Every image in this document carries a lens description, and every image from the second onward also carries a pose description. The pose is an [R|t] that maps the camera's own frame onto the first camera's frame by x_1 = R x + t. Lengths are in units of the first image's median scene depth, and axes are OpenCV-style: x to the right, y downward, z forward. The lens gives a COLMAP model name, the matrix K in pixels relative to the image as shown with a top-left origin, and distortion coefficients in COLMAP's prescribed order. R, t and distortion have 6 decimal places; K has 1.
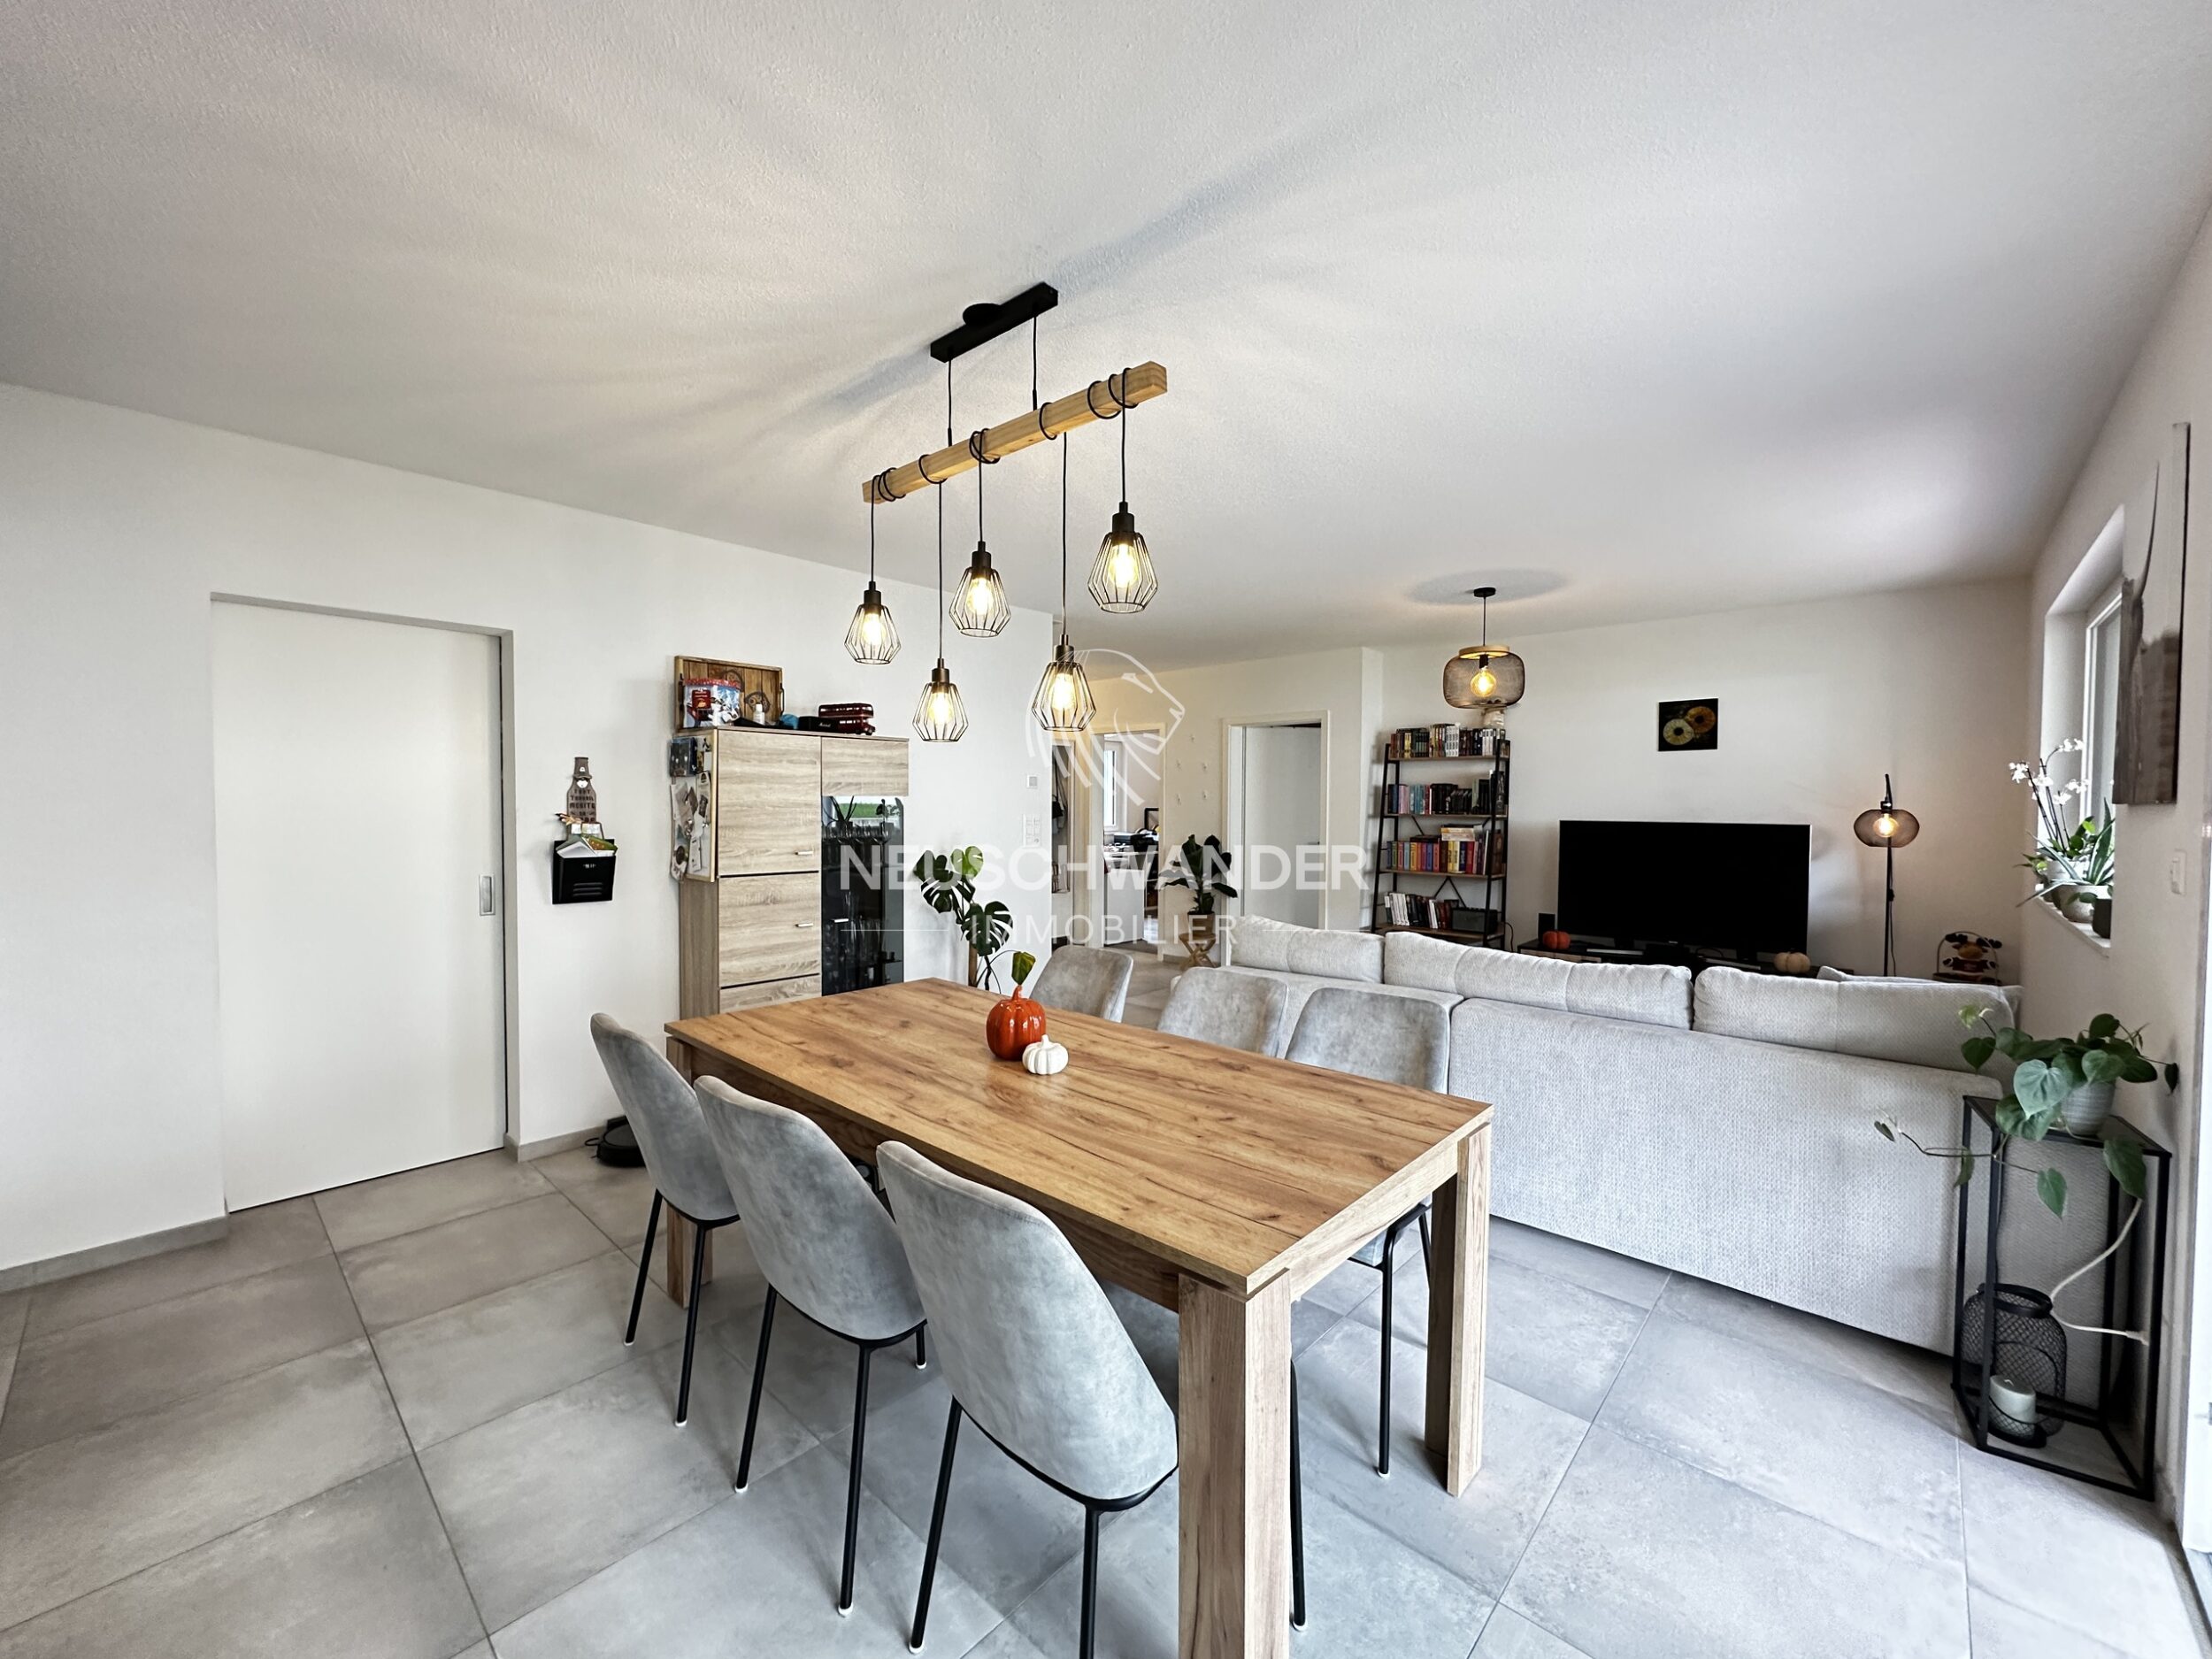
lens RADIAL K [[885.5, 0, 1107.8], [0, 885.5, 826.5], [0, 0, 1]] dist [-0.000218, 0.000366]
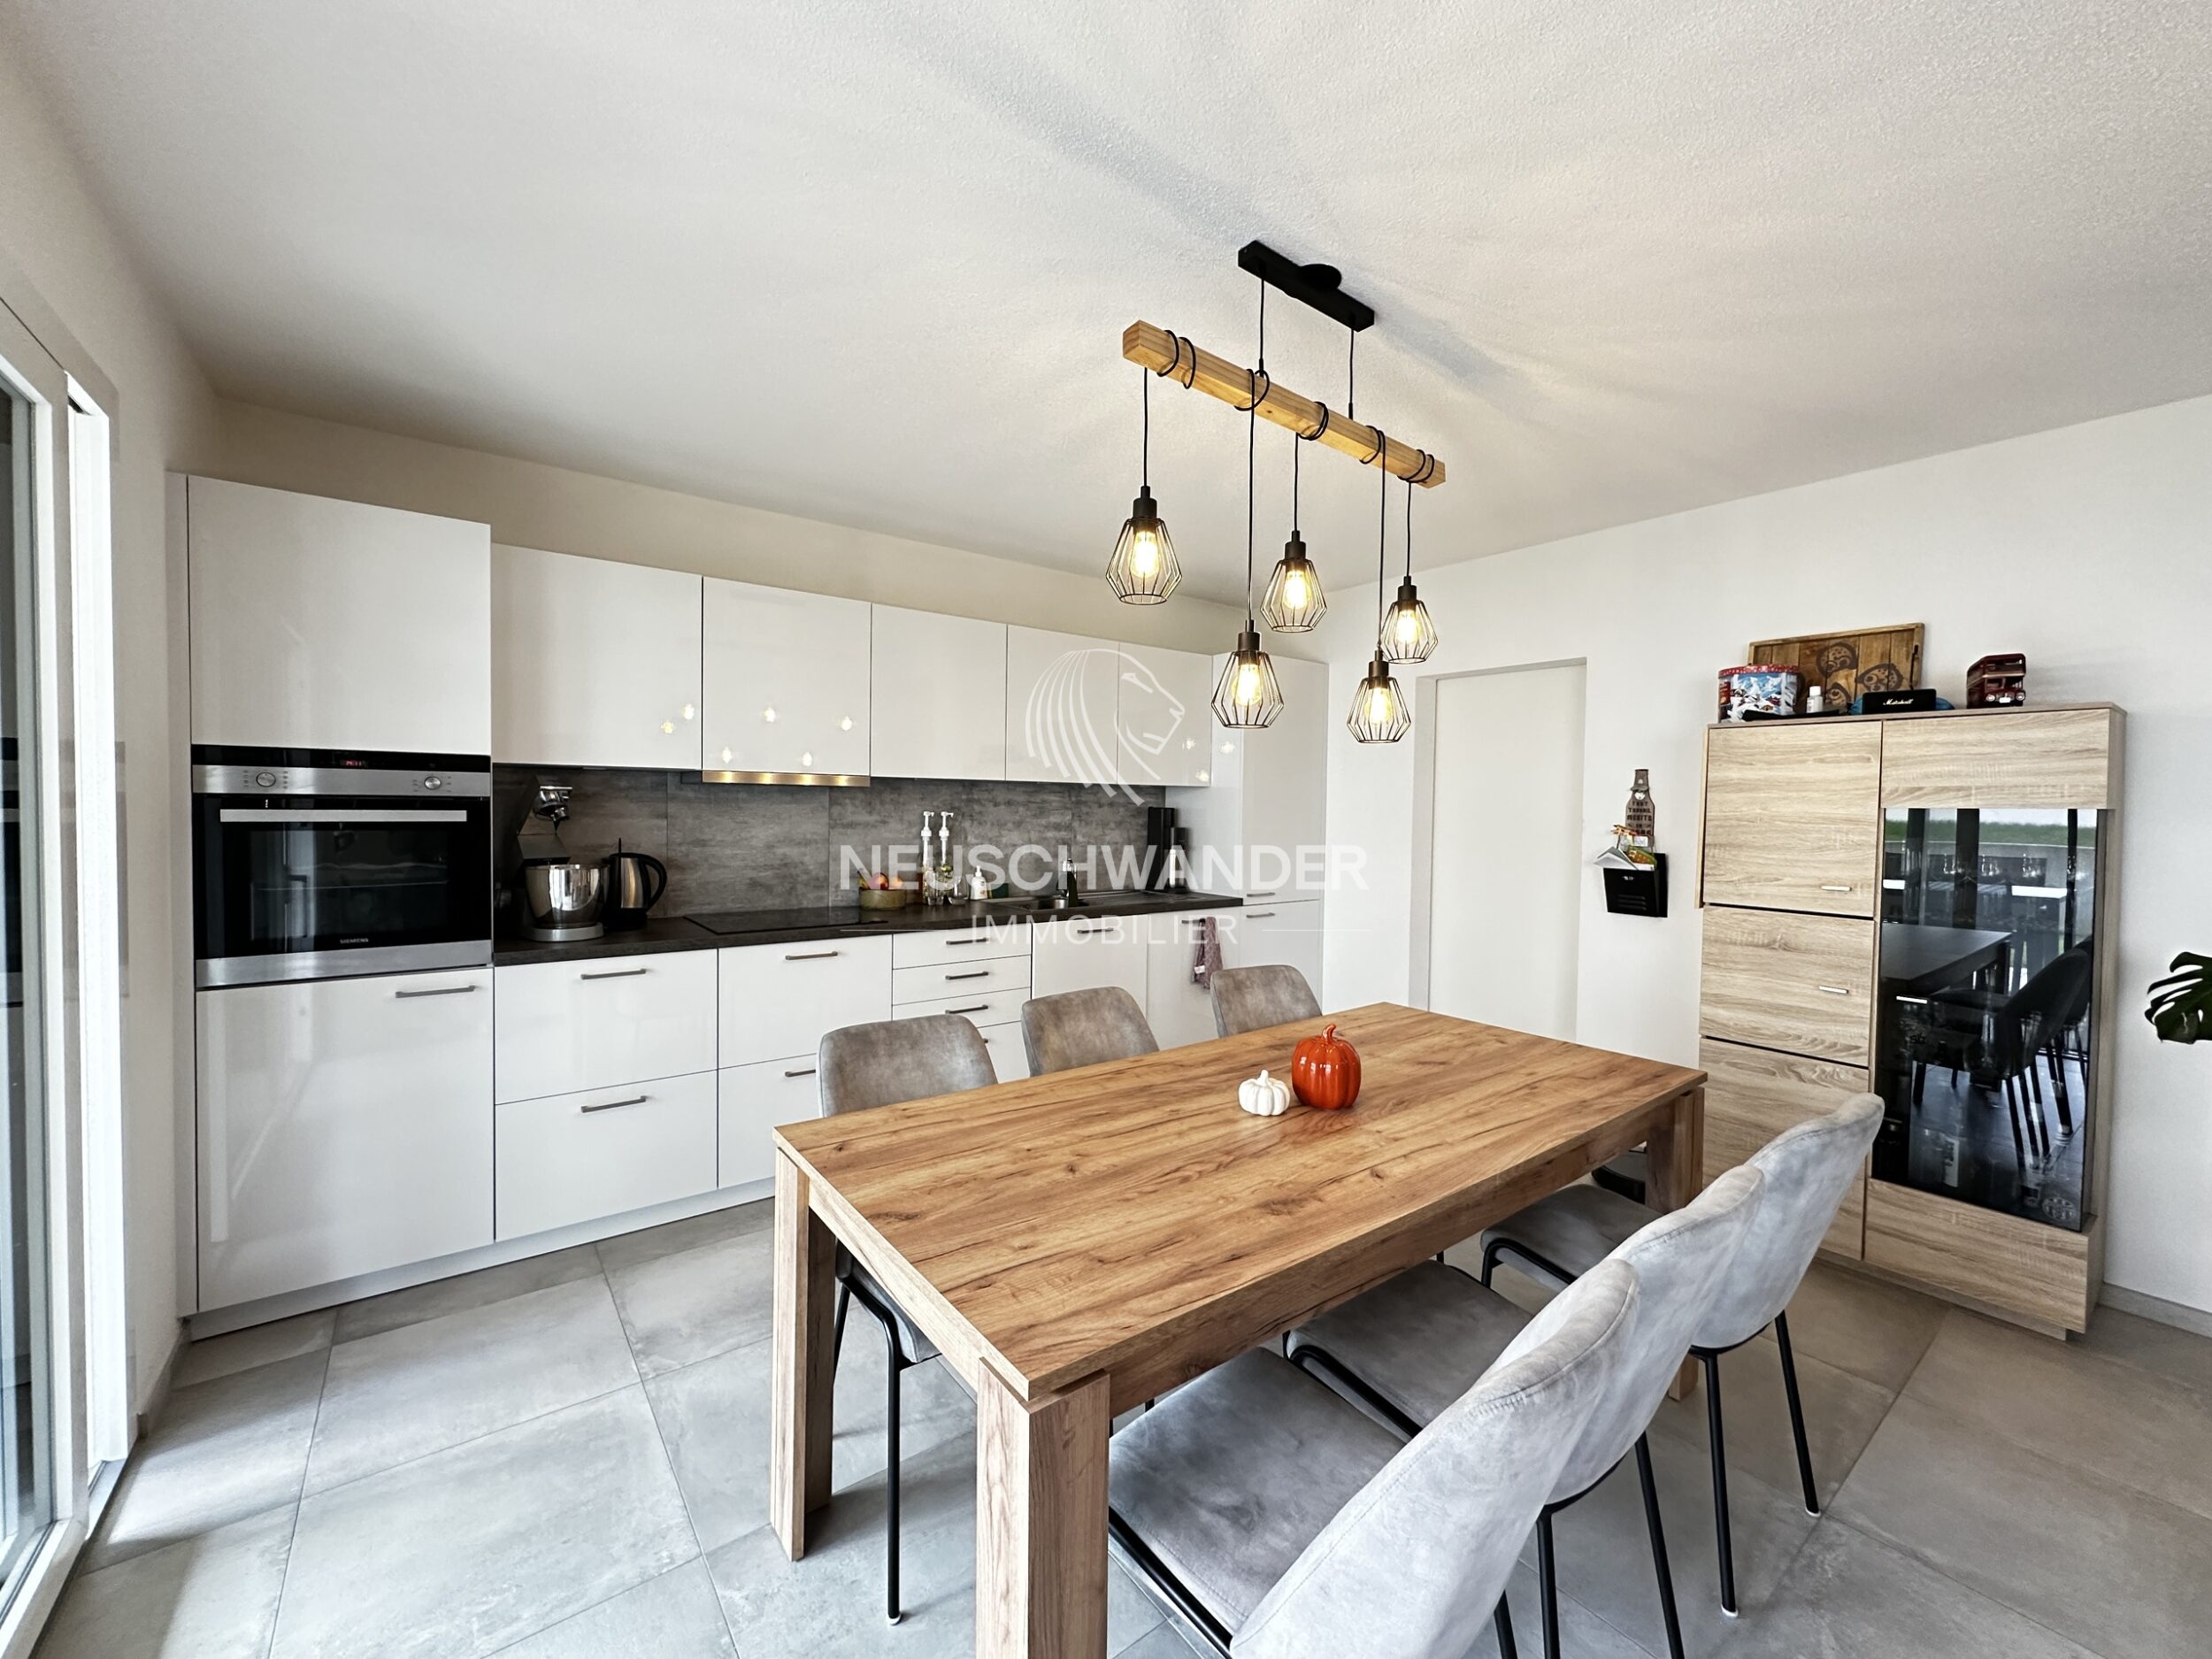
lens RADIAL K [[885.5, 0, 1107.6], [0, 885.5, 827.2], [0, 0, 1]] dist [-0.000218, 0.000366]
pose [[-0.182068, 0.018983, -0.983103, 0.994779], [-0.040421, 0.998824, 0.026773, -0.031024], [0.982455, 0.044613, -0.181087, 1.196917]]
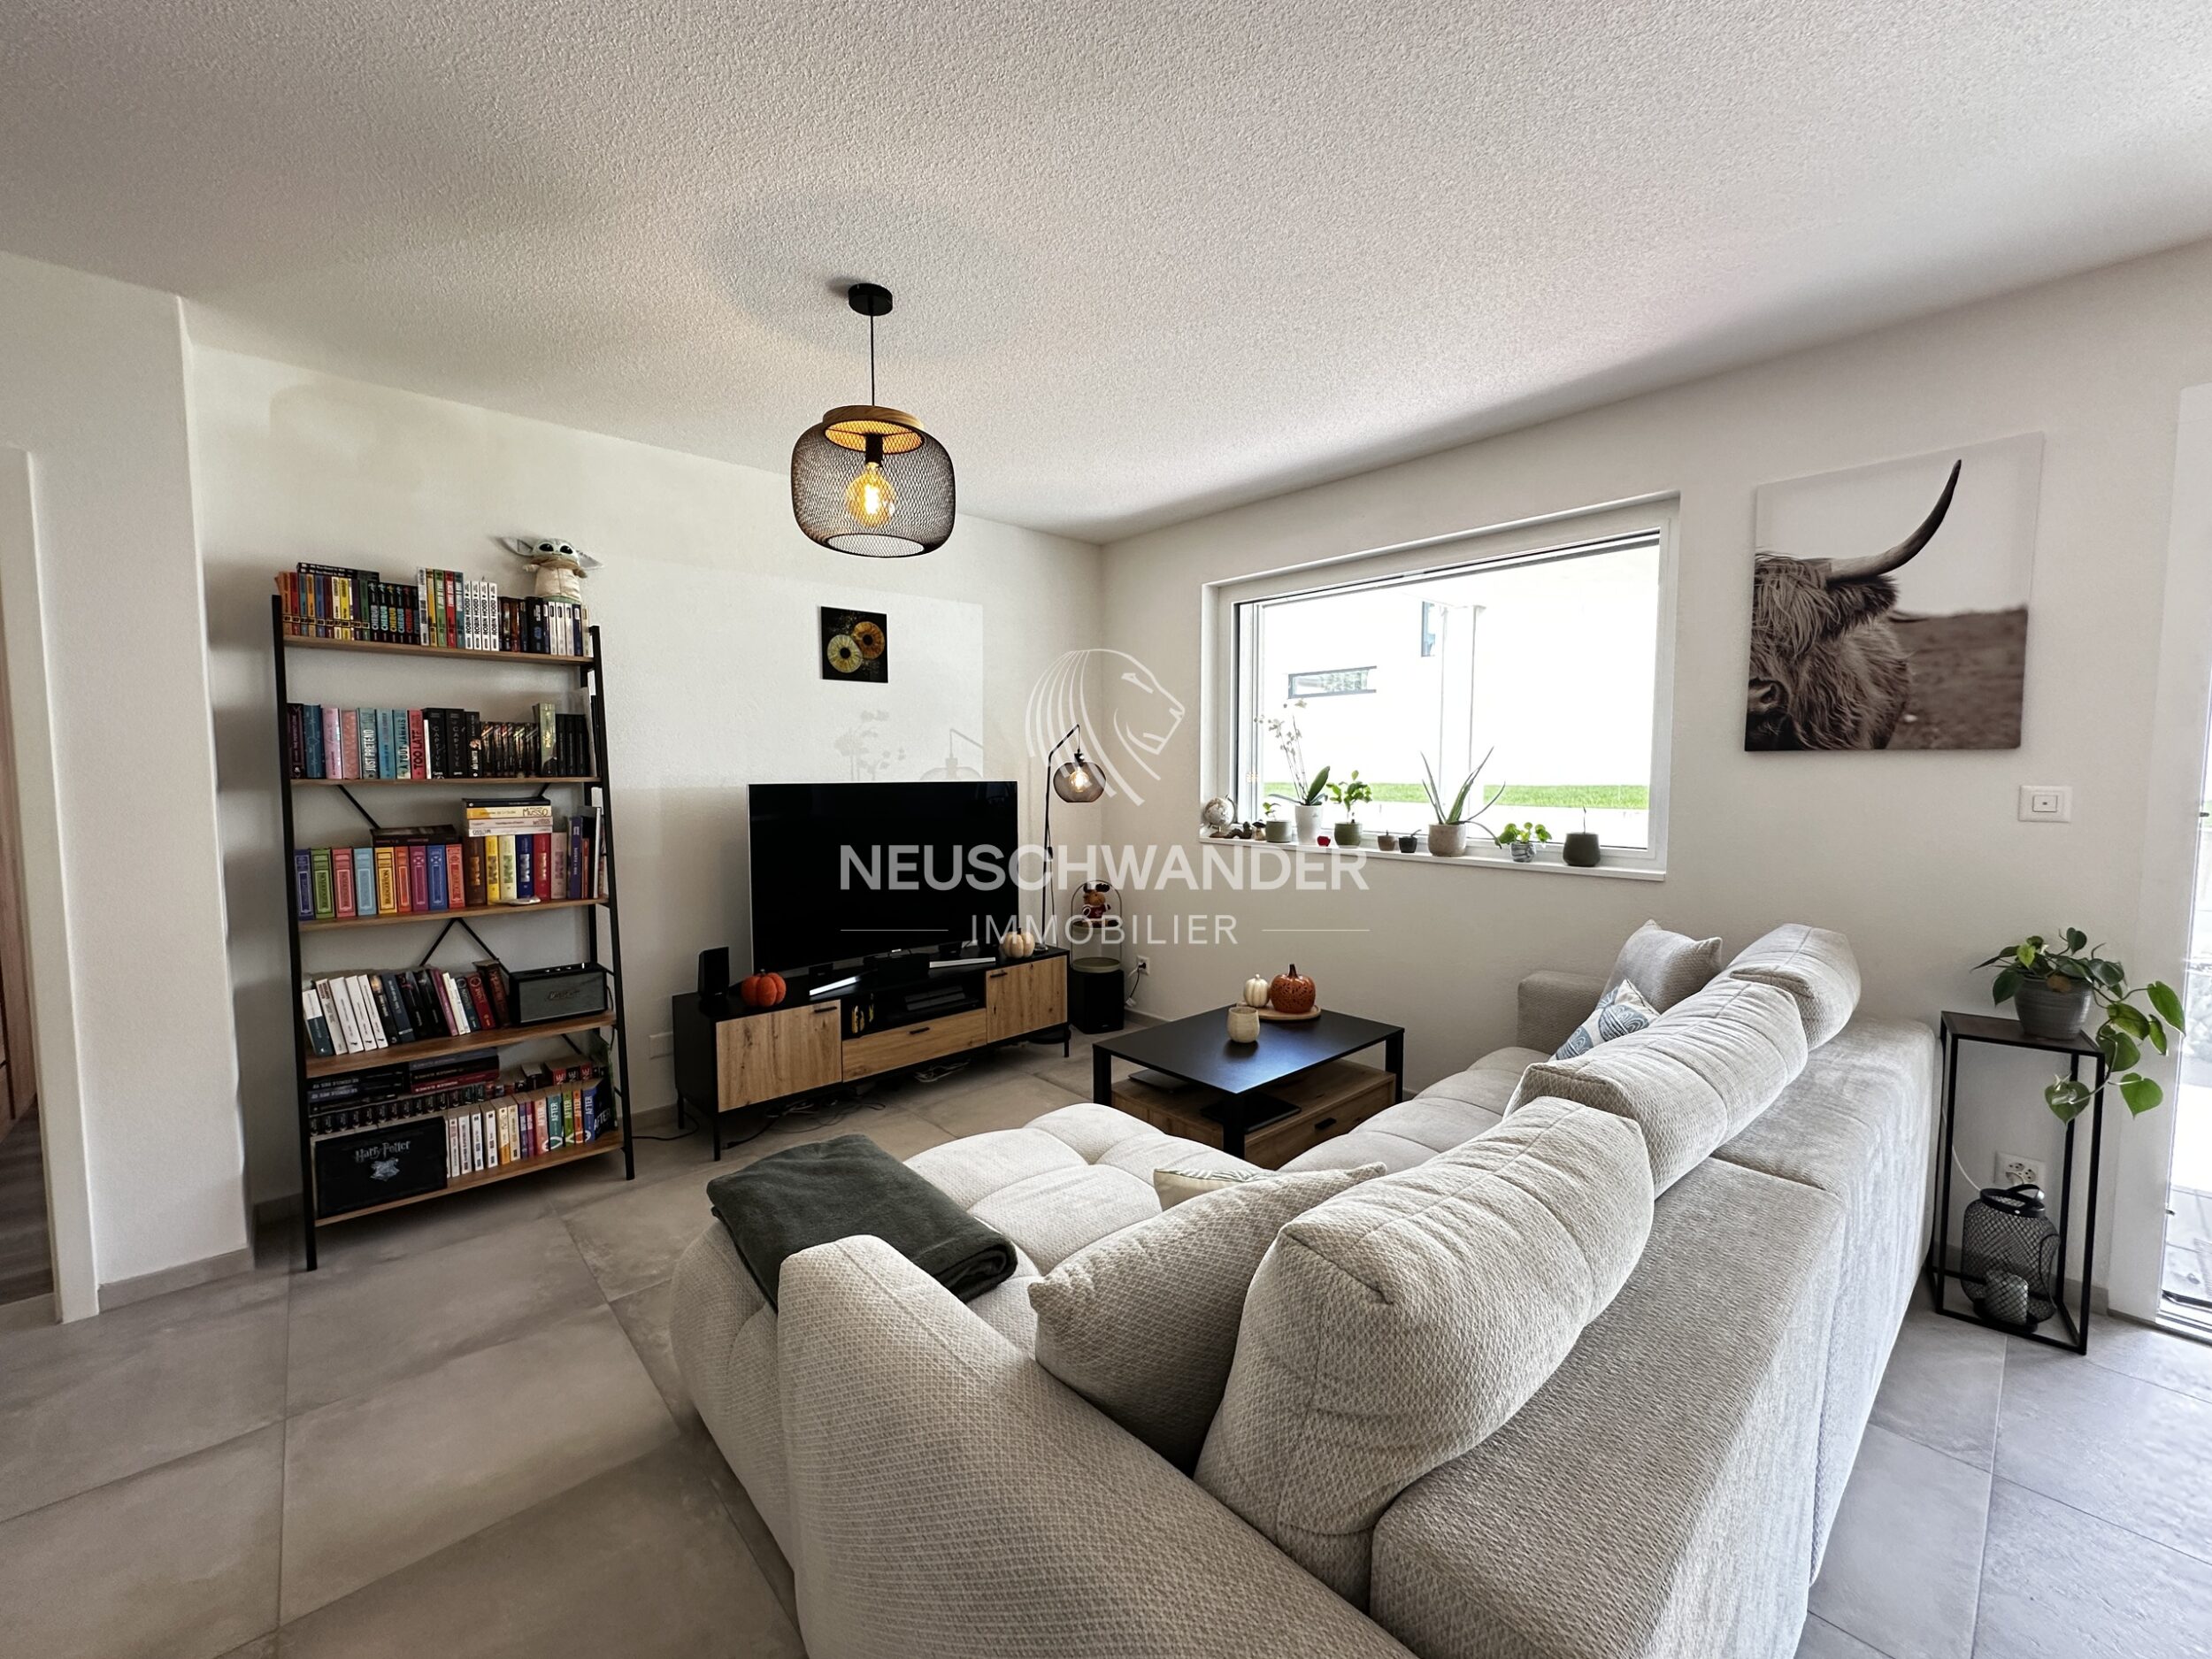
lens RADIAL K [[885.5, 0, 1107.0], [0, 885.5, 831.1], [0, 0, 1]] dist [-0.000218, 0.000366]
pose [[0.089709, -0.076444, 0.993030, -0.037276], [0.029942, 0.996806, 0.074030, -0.010162], [-0.995518, 0.023092, 0.091711, 0.606997]]
